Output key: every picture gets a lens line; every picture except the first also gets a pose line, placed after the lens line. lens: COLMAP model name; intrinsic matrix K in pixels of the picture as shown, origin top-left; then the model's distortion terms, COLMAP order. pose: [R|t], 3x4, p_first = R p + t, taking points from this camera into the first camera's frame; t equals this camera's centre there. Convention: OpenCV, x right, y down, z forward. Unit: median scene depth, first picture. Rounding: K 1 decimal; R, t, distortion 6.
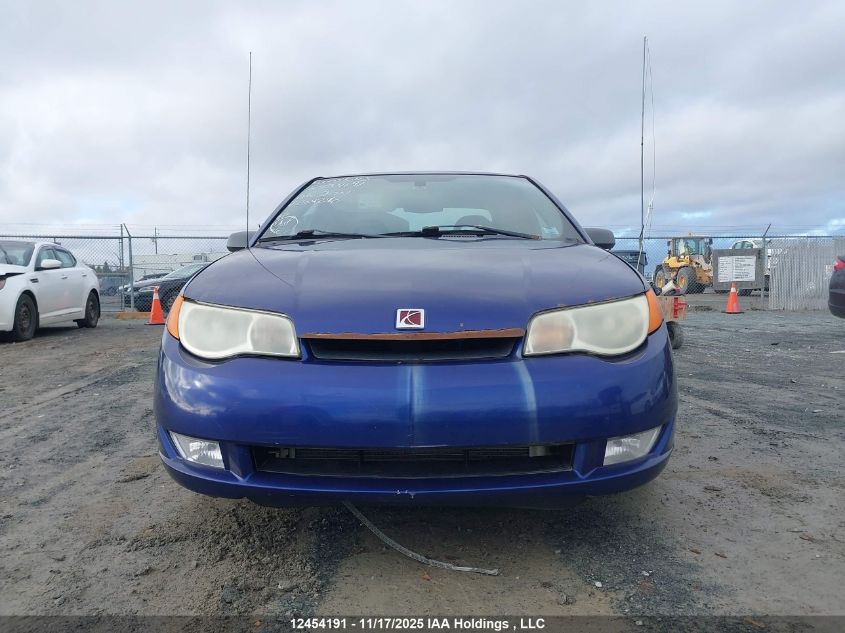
lens RADIAL K [[654.6, 0, 422.9], [0, 654.6, 318.2], [0, 0, 1]] dist [0.044133, -0.052689]
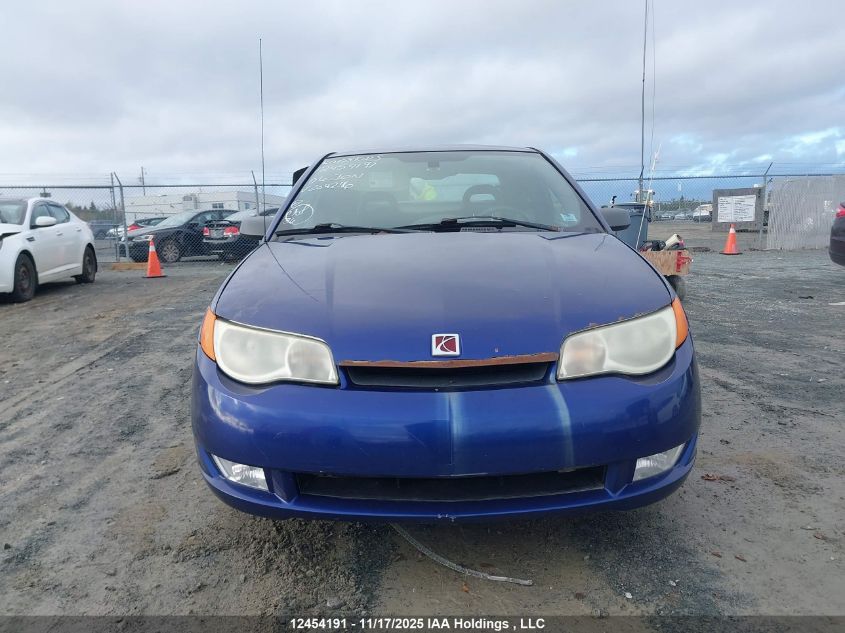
lens RADIAL K [[654.6, 0, 427.1], [0, 654.6, 327.4], [0, 0, 1]] dist [0.044133, -0.052689]
pose [[0.999840, -0.015158, 0.009481, -0.052587], [0.014141, 0.994947, 0.099399, -0.116751], [-0.010939, -0.099249, 0.995003, -0.008092]]
